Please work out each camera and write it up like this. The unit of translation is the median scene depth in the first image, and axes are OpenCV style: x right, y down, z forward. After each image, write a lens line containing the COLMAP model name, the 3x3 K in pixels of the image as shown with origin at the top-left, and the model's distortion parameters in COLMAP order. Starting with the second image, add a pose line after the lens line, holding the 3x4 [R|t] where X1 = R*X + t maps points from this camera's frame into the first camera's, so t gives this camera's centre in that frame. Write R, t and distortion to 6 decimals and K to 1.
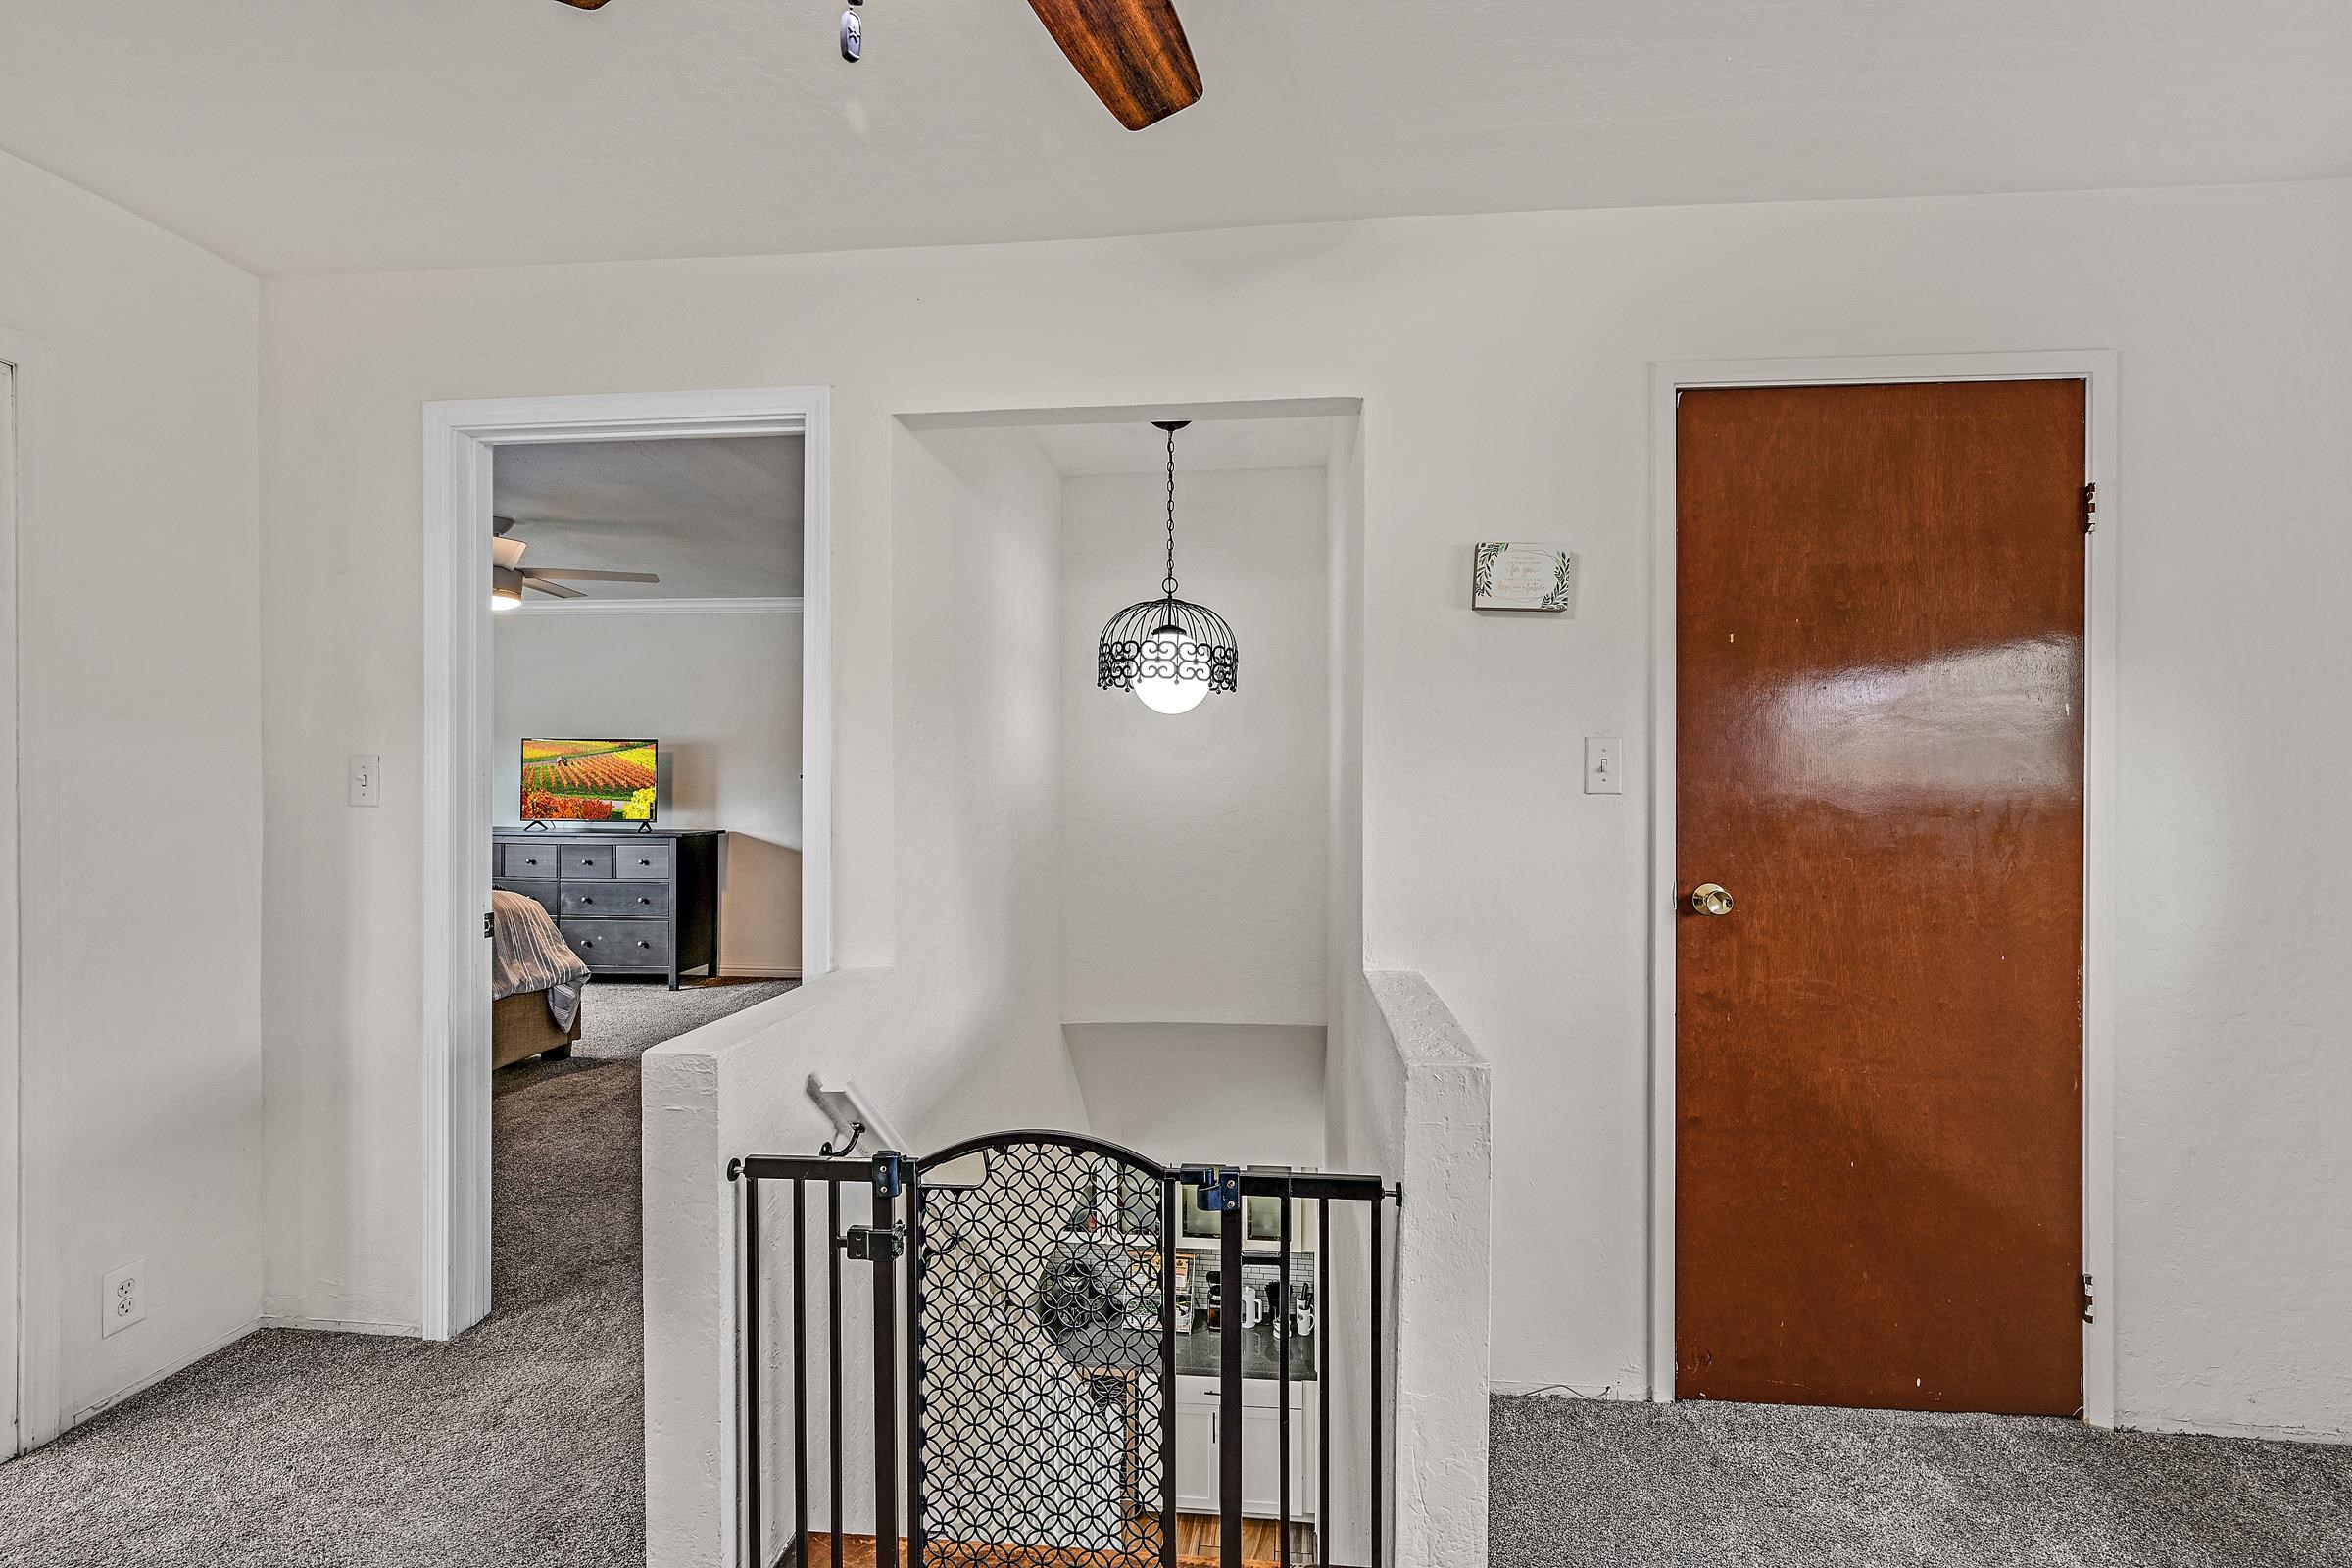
lens RADIAL K [[1070.4, 0, 1176.0], [0, 1070.4, 784.0], [0, 0, 1]] dist [0.019400, -0.000042]
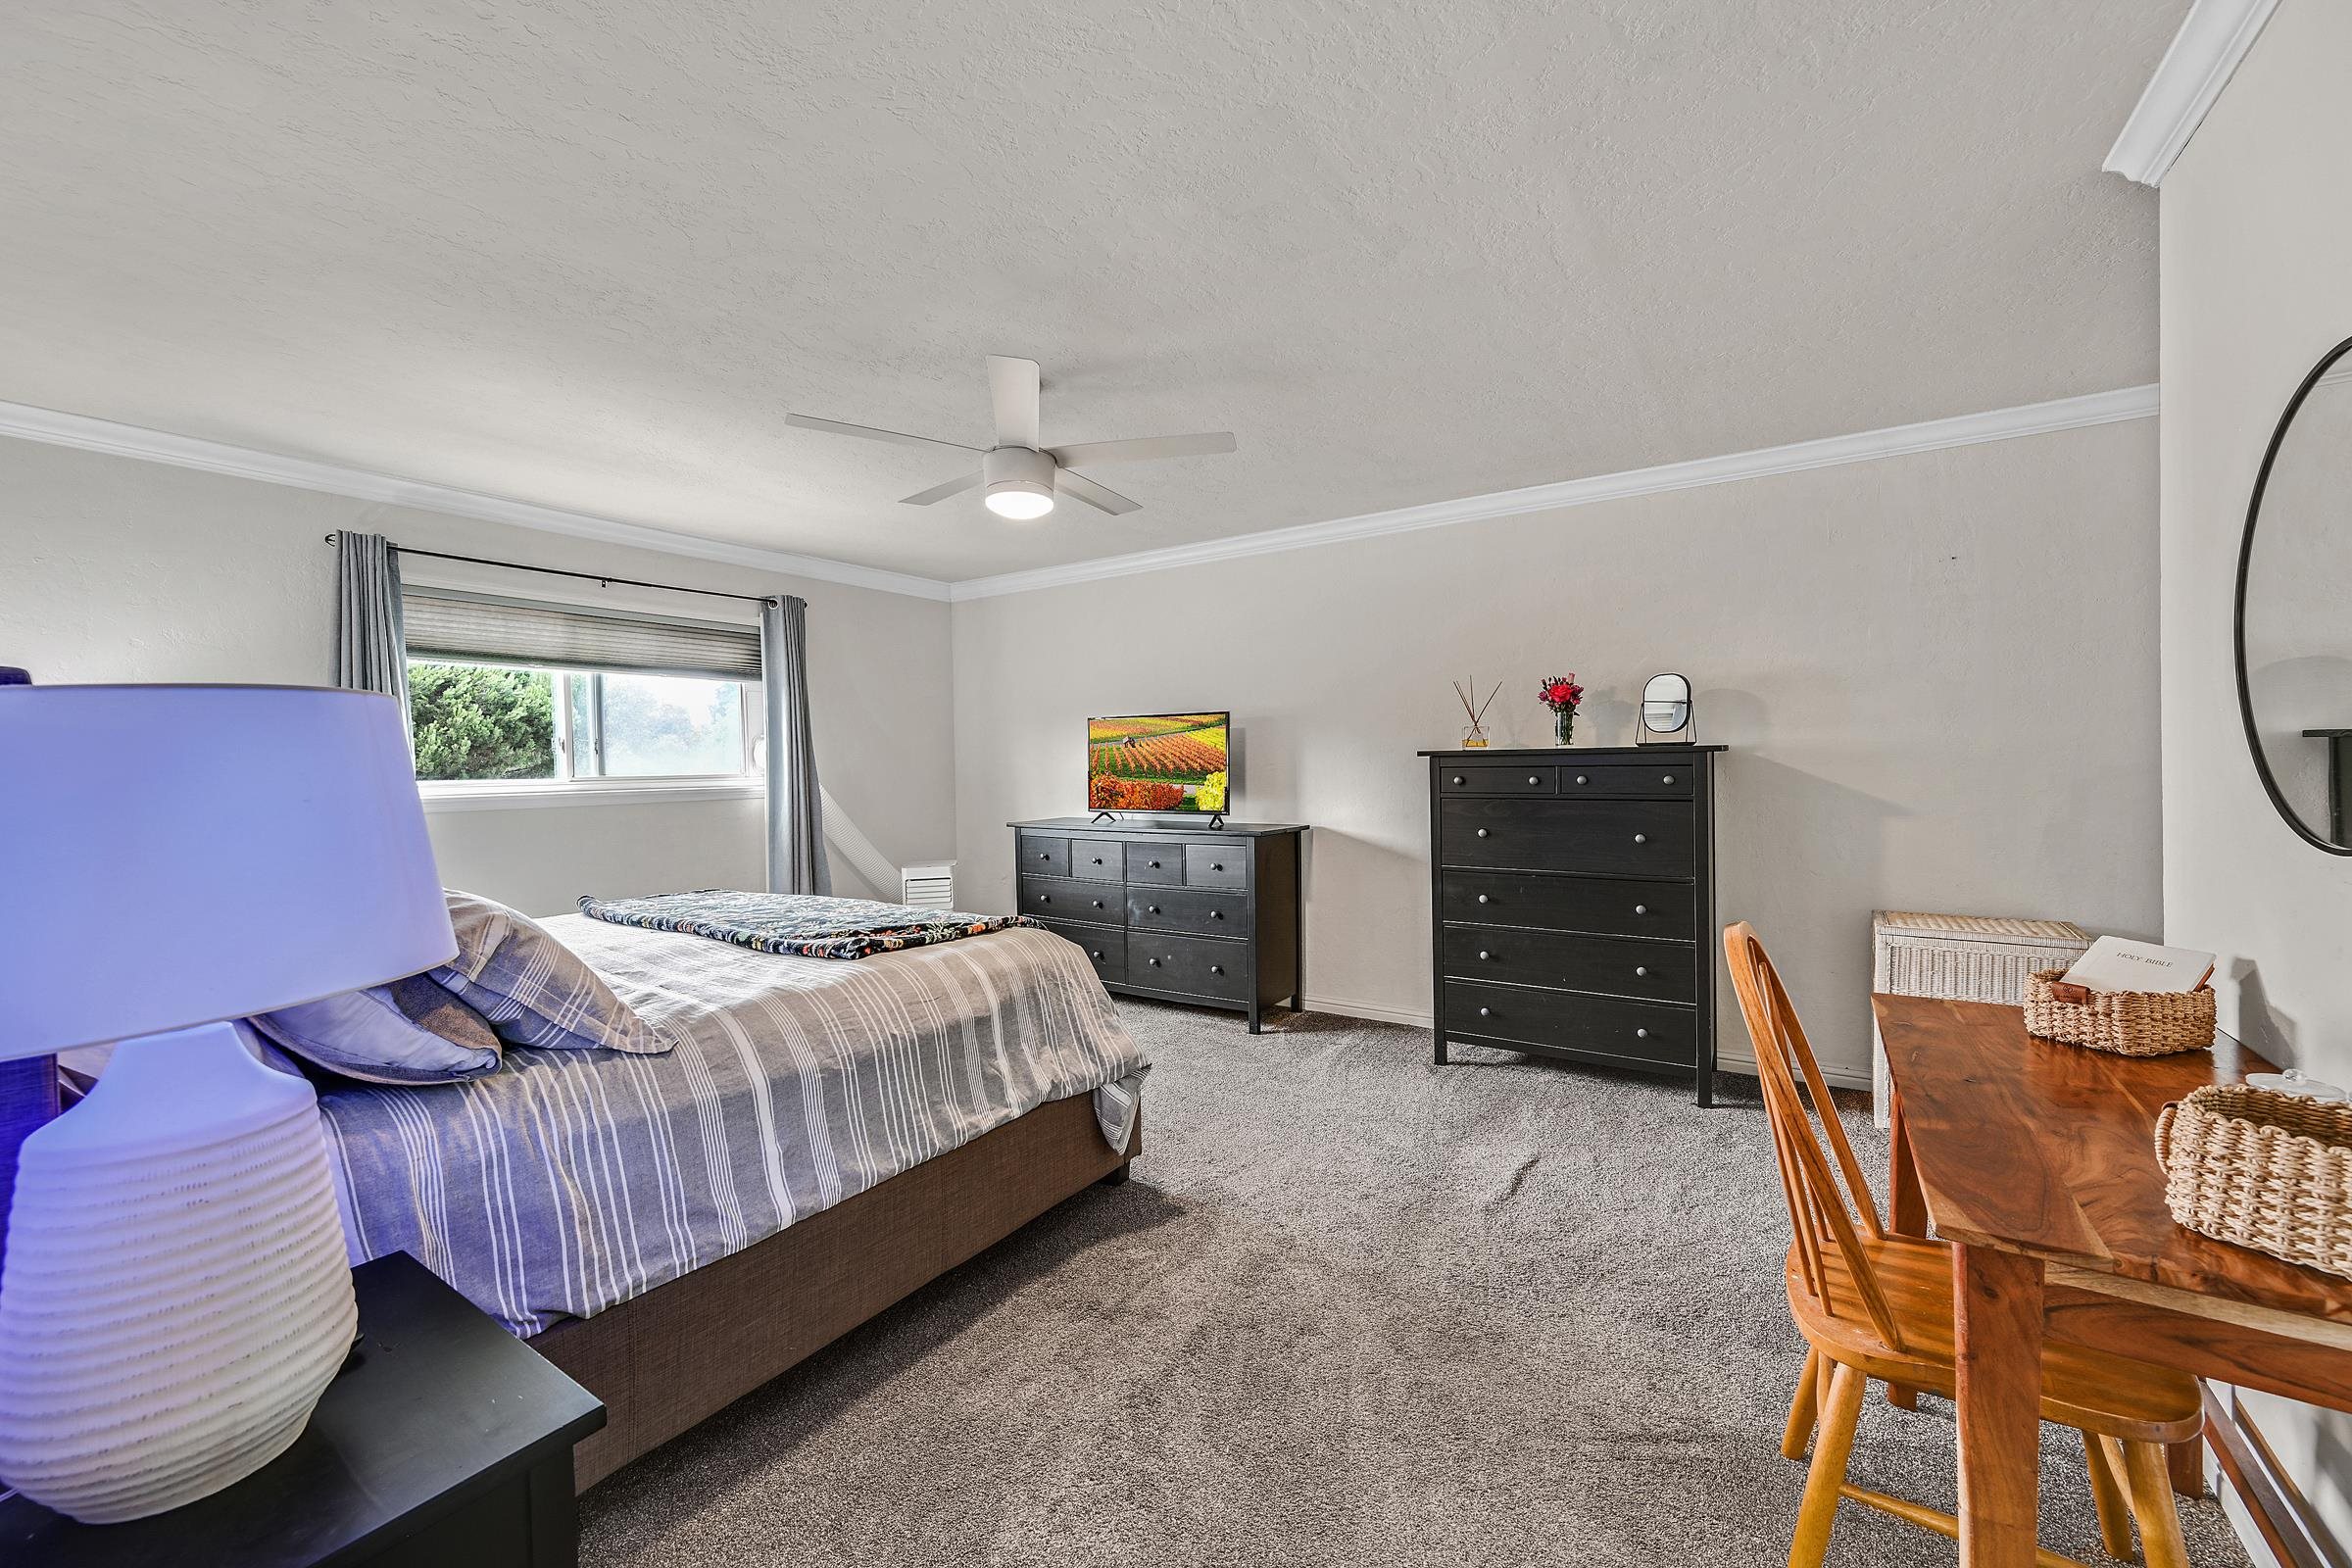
lens RADIAL K [[926.2, 0, 1176.0], [0, 926.2, 784.0], [0, 0, 1]] dist [-0.001006, -0.000254]
pose [[0.880315, -0.007741, -0.474326, -0.199064], [0.019024, 0.999639, 0.018993, -0.000601], [0.474008, -0.025744, 0.880144, 0.391086]]
